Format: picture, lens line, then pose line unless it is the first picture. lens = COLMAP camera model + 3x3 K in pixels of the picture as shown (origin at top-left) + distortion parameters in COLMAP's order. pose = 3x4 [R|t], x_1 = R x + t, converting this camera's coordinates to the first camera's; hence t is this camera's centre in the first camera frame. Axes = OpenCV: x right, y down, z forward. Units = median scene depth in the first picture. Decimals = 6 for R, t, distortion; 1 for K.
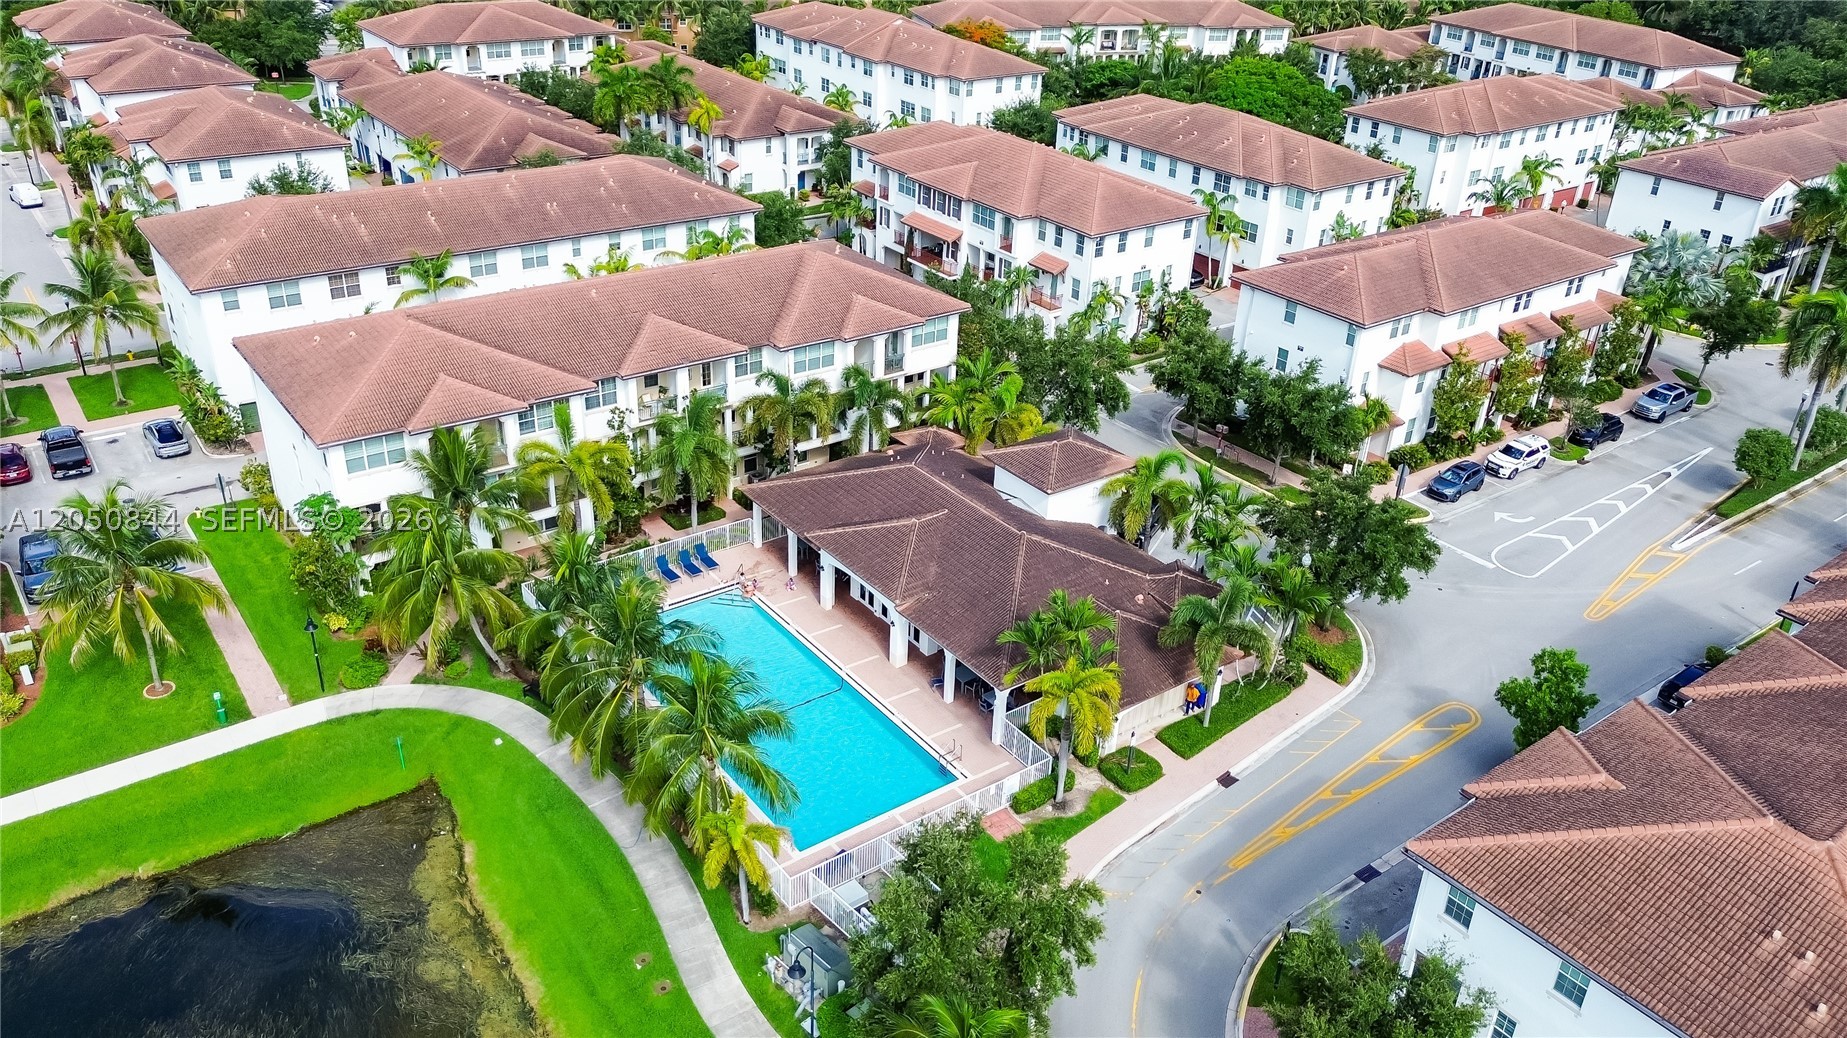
lens RADIAL K [[1381.8, 0, 923.5], [0, 1381.8, 519.0], [0, 0, 1]] dist [0.068436, -0.068935]
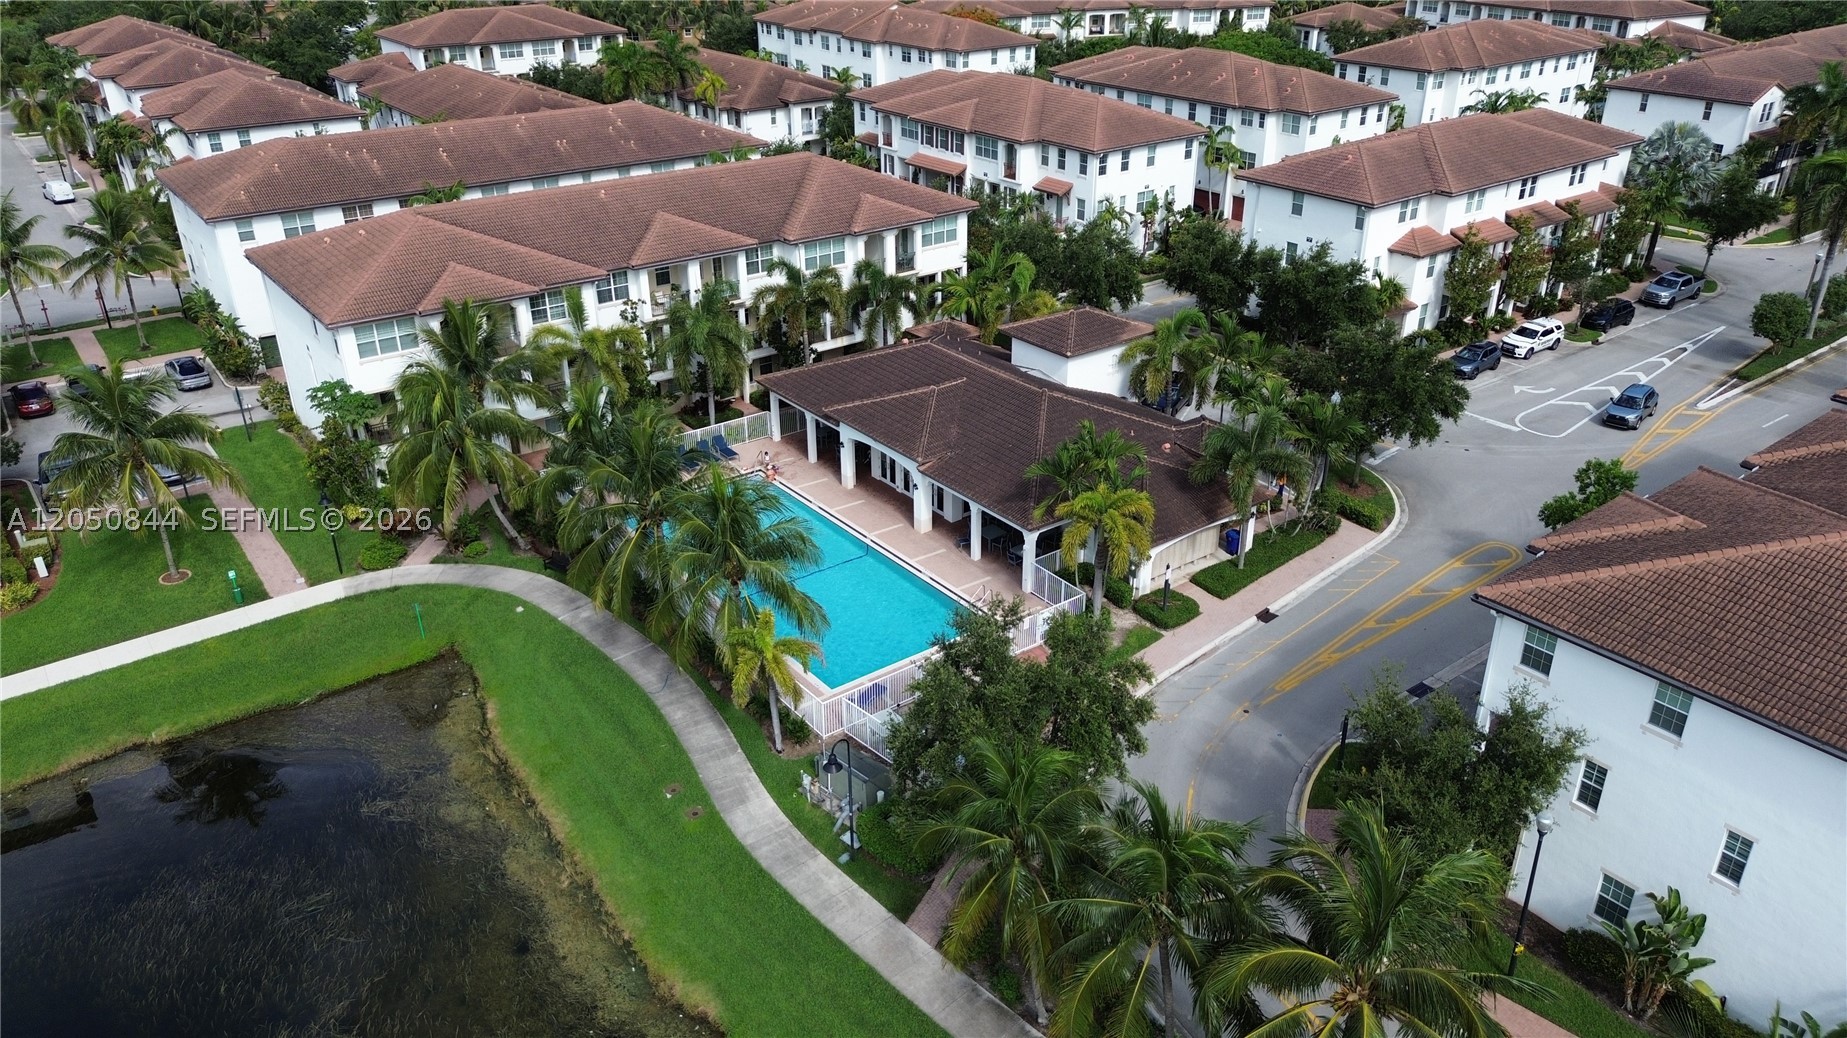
lens RADIAL K [[1306.8, 0, 923.5], [0, 1306.8, 519.0], [0, 0, 1]] dist [0.067209, -0.066923]
pose [[0.998957, -0.044615, -0.009702, -0.006784], [0.044352, 0.998680, -0.025890, 0.094478], [0.010844, 0.025432, 0.999618, 0.054067]]
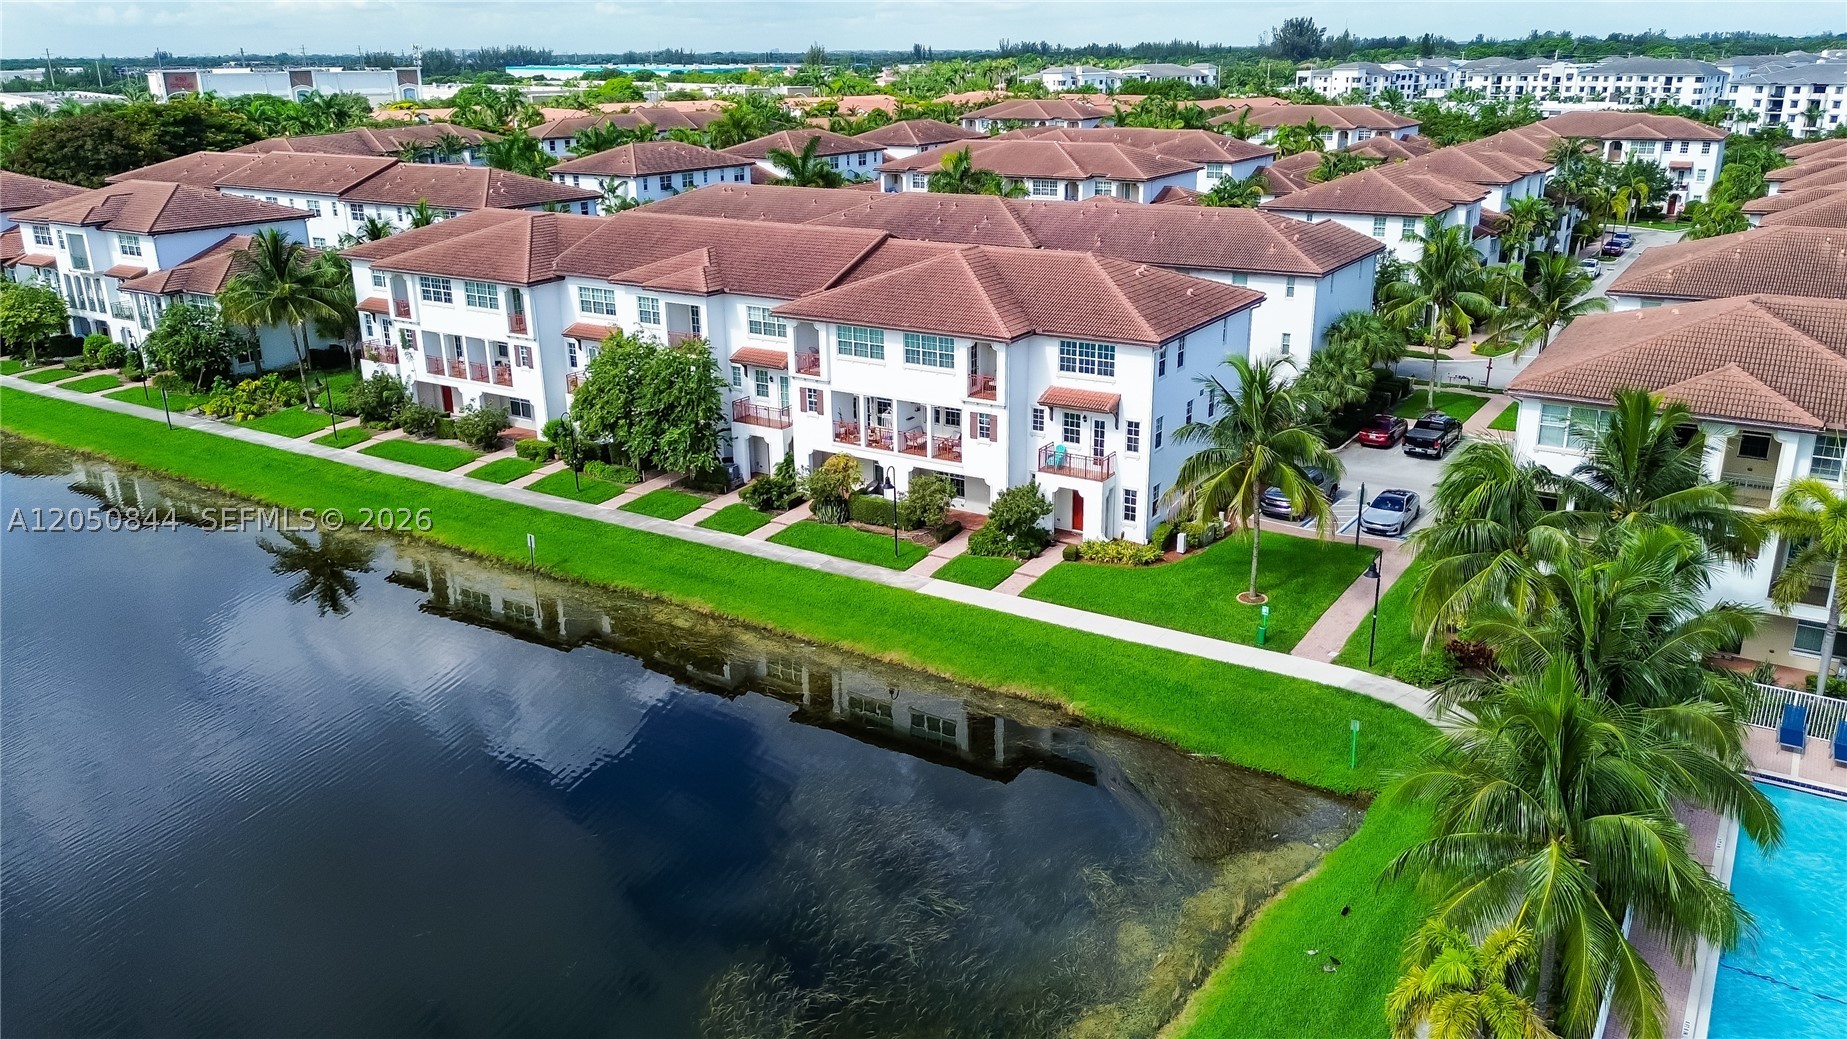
lens RADIAL K [[1366.9, 0, 923.5], [0, 1366.9, 519.5], [0, 0, 1]] dist [0.063829, -0.062945]
pose [[0.356636, 0.261051, -0.897030, 0.130542], [-0.417563, 0.903465, 0.096912, 0.056640], [0.835735, 0.340004, 0.431214, 0.301574]]
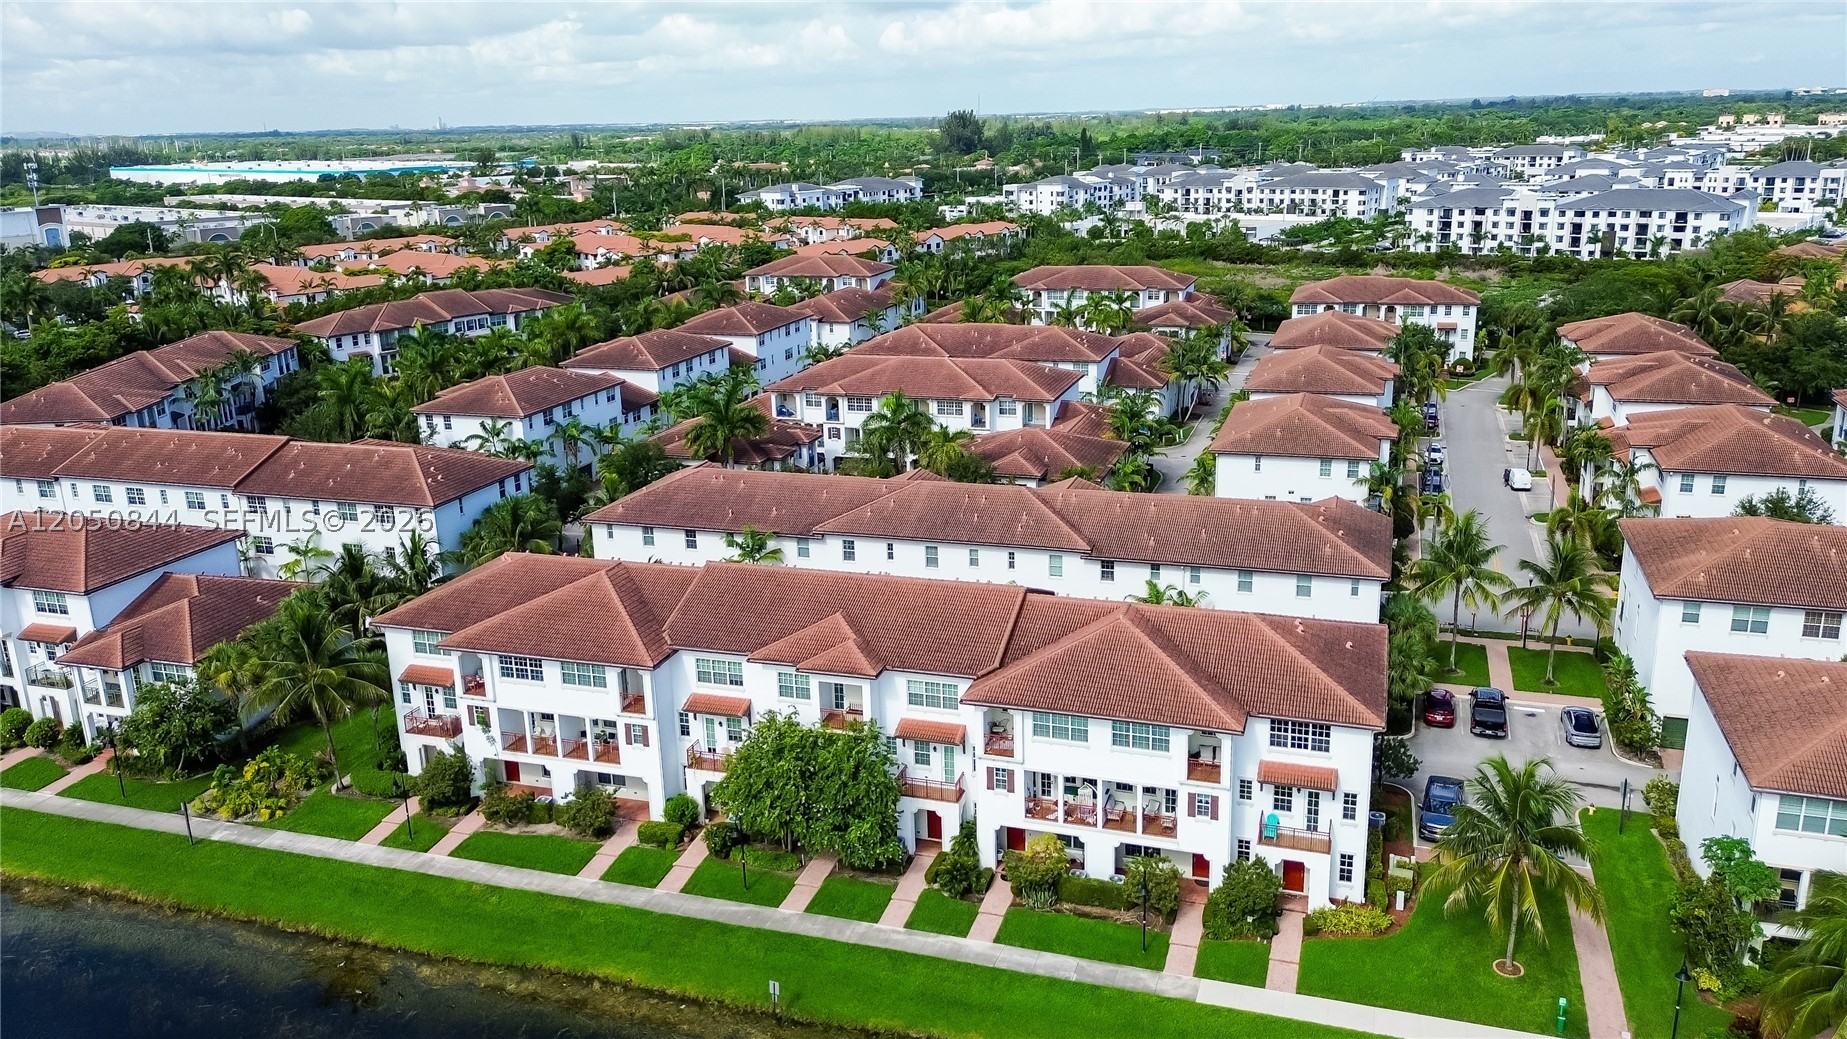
lens RADIAL K [[1385.5, 0, 923.5], [0, 1385.5, 519.5], [0, 0, 1]] dist [0.069844, -0.072016]
pose [[0.573740, 0.175888, -0.799928, -0.031711], [-0.341372, 0.939146, -0.038346, 0.002054], [0.744505, 0.295073, 0.598869, 0.001893]]
